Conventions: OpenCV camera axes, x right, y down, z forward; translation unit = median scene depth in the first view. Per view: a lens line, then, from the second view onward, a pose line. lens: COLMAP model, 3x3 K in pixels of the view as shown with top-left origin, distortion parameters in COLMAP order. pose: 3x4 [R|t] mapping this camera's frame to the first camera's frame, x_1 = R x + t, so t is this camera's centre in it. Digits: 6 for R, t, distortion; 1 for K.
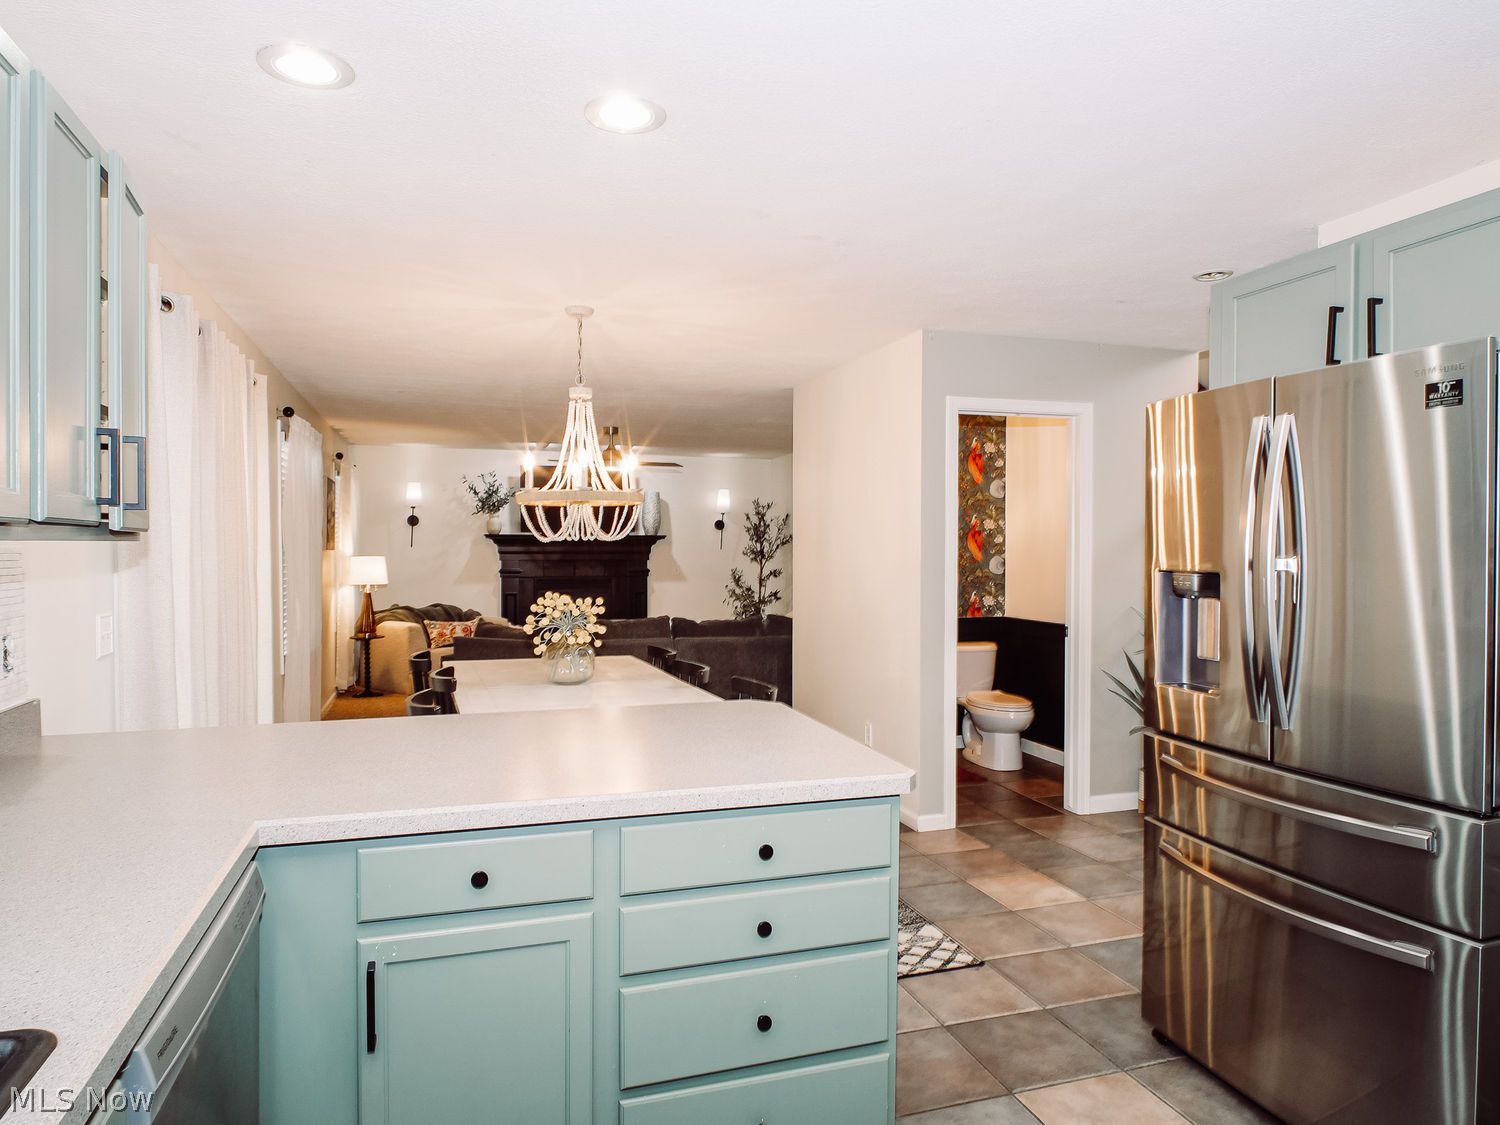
lens RADIAL K [[942.8, 0, 756.7], [0, 942.8, 558.9], [0, 0, 1]] dist [-0.019757, 0.003891]
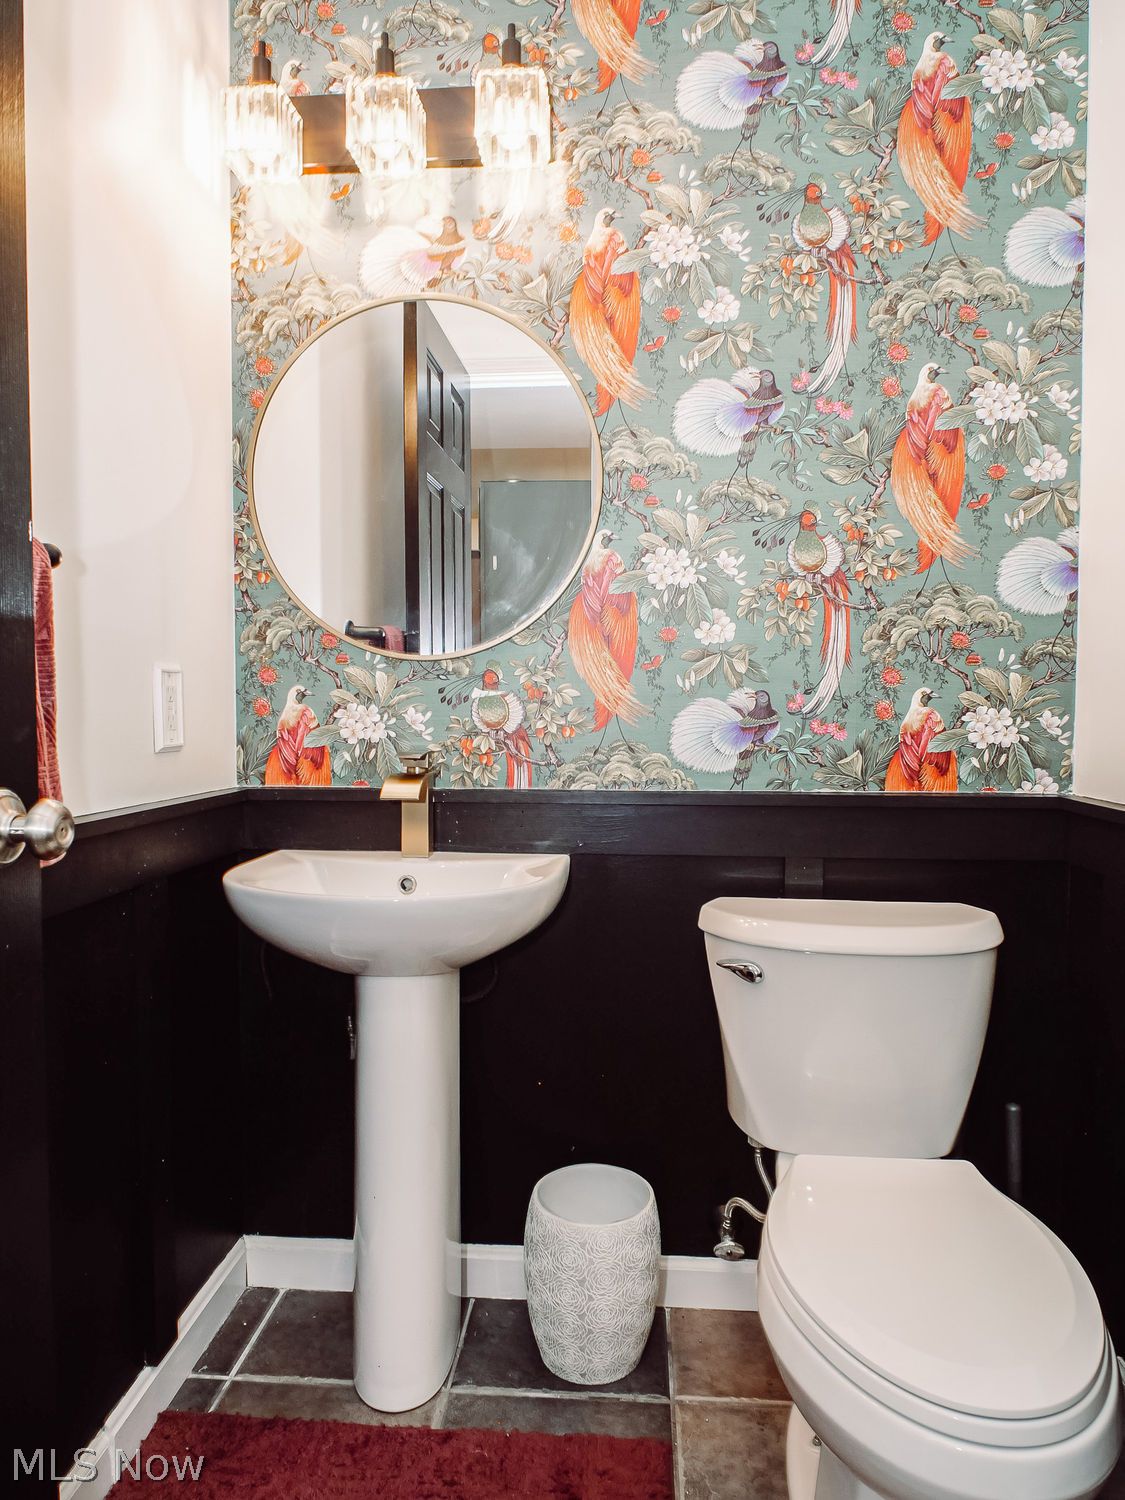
lens RADIAL K [[942.8, 0, 564.3], [0, 942.8, 745.2], [0, 0, 1]] dist [-0.019757, 0.003891]
pose [[0.921937, 0.020656, -0.386788, 0.238029], [-0.007231, 0.999321, 0.036131, 0.040938], [0.387272, -0.030514, 0.921461, 0.736438]]
